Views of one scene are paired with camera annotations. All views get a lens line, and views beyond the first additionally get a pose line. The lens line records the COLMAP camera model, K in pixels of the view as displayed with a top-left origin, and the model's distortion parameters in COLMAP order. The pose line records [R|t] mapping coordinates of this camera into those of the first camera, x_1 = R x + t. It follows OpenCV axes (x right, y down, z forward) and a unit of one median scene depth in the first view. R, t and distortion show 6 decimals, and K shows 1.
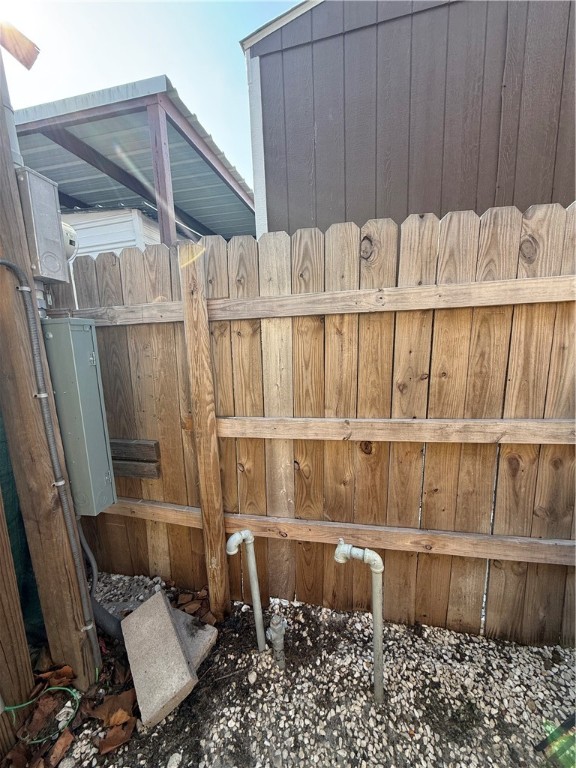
lens RADIAL K [[305.0, 0, 286.8], [0, 305.0, 384.6], [0, 0, 1]] dist [-0.000398, -0.000228]
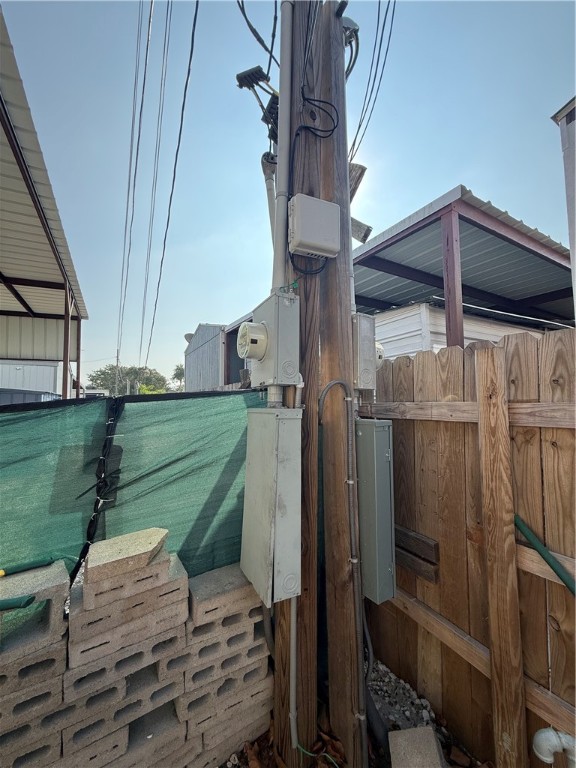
lens RADIAL K [[305.0, 0, 286.8], [0, 305.0, 384.6], [0, 0, 1]] dist [-0.000398, -0.000228]
pose [[0.678722, -0.012926, -0.734281, -0.041790], [-0.133090, 0.981125, -0.140291, -0.111136], [0.722235, 0.192944, 0.664191, -0.073588]]
